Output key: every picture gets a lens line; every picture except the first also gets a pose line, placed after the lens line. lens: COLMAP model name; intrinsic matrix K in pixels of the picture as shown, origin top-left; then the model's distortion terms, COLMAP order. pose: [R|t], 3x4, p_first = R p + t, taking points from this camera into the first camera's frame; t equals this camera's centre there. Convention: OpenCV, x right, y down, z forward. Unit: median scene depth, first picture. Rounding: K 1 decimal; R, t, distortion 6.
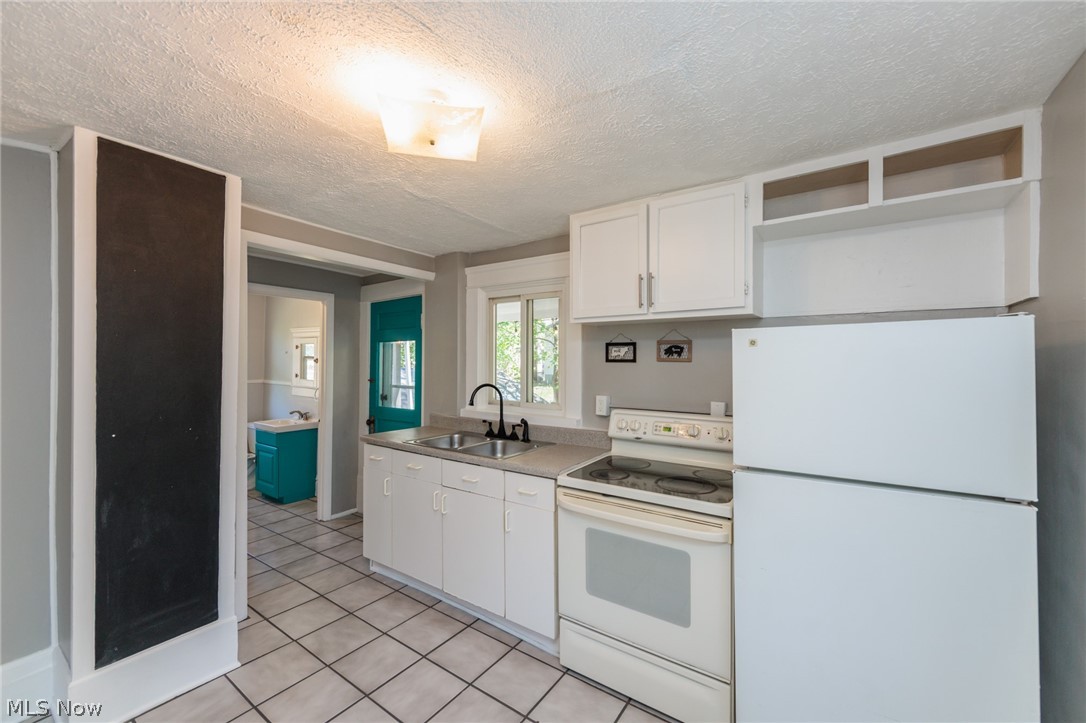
lens RADIAL K [[426.3, 0, 543.0], [0, 426.3, 361.5], [0, 0, 1]] dist [-0.001406, -0.000131]
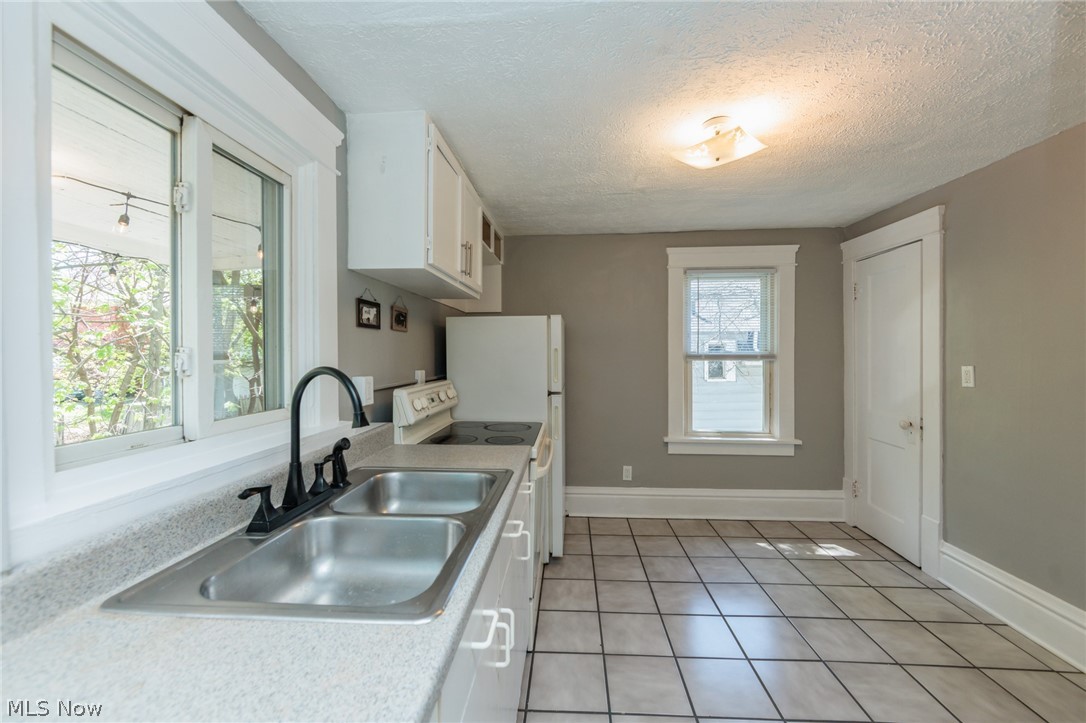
lens RADIAL K [[426.3, 0, 543.0], [0, 426.3, 361.5], [0, 0, 1]] dist [-0.001406, -0.000131]
pose [[-0.512194, -0.015074, 0.858737, -0.552118], [0.002026, 0.999822, 0.018758, 0.042232], [-0.858867, 0.011348, -0.512072, 1.044222]]
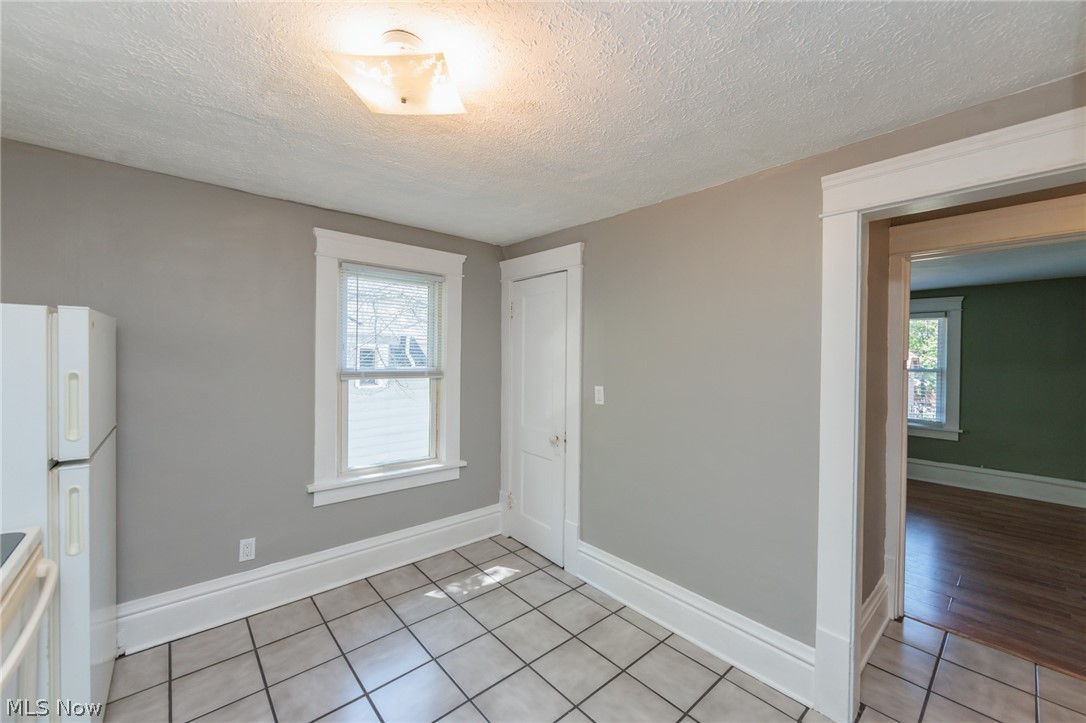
lens RADIAL K [[424.2, 0, 542.4], [0, 424.2, 359.4], [0, 0, 1]] dist [-0.001630, -0.000251]
pose [[-0.969375, -0.018784, 0.244864, -0.373600], [-0.017351, 0.999817, 0.008007, 0.003283], [-0.244970, 0.003514, -0.969524, 0.863465]]
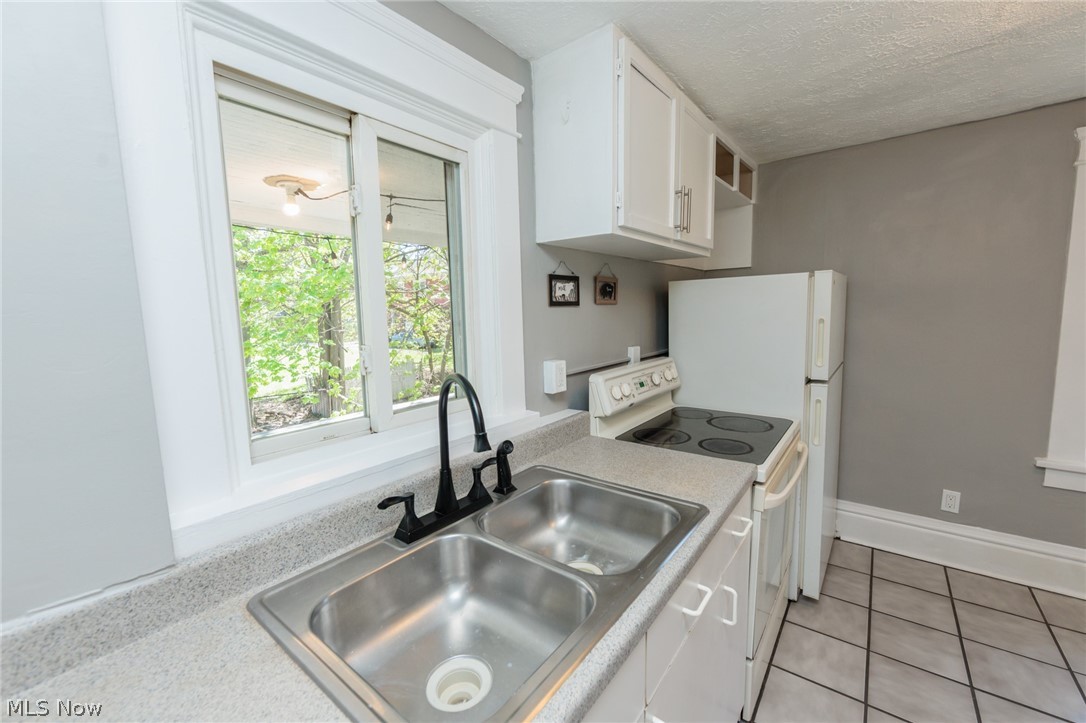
lens RADIAL K [[440.1, 0, 543.0], [0, 440.1, 361.5], [0, 0, 1]] dist [-0.001705, -0.000082]
pose [[0.053740, -0.118019, 0.991556, -0.465409], [0.026044, 0.992819, 0.116758, 0.006154], [-0.998215, 0.019550, 0.056427, 0.931416]]
